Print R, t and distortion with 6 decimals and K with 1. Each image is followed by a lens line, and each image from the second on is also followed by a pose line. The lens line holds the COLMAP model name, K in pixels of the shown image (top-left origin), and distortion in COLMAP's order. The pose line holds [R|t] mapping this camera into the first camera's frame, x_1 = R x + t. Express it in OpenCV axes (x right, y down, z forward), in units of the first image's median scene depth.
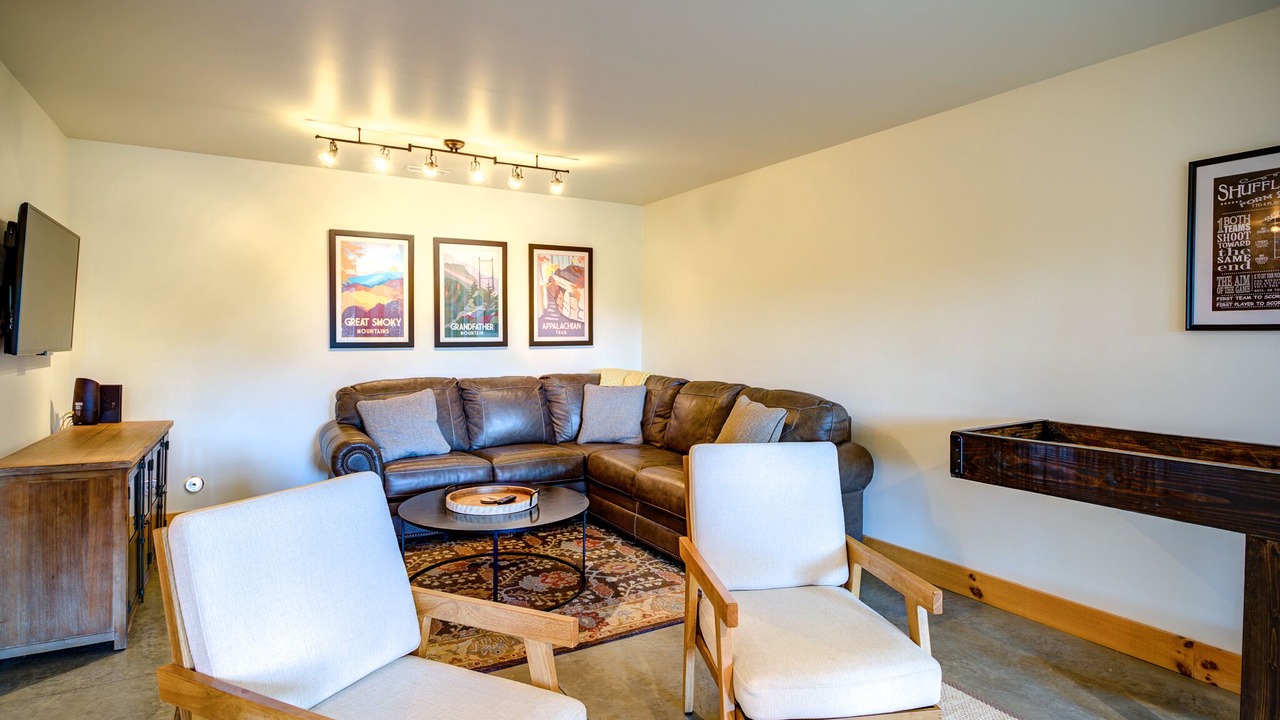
lens RADIAL K [[674.3, 0, 638.4], [0, 674.3, 349.3], [0, 0, 1]] dist [0.000230, 0.000372]
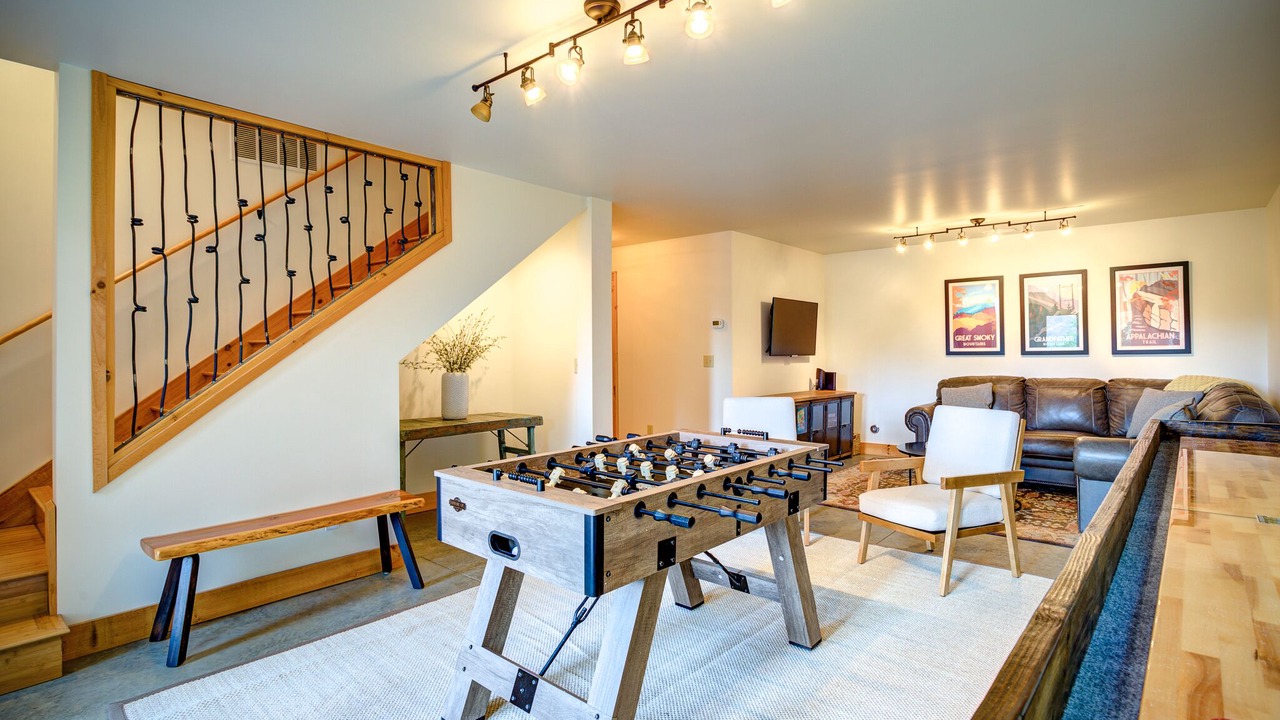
lens RADIAL K [[620.6, 0, 639.4], [0, 620.6, 352.9], [0, 0, 1]] dist [-0.006066, -0.000622]
pose [[0.302102, 0.002122, -0.953273, 0.673788], [-0.006299, 0.999980, 0.000230, -0.002430], [0.953255, 0.005935, 0.302109, -0.117926]]
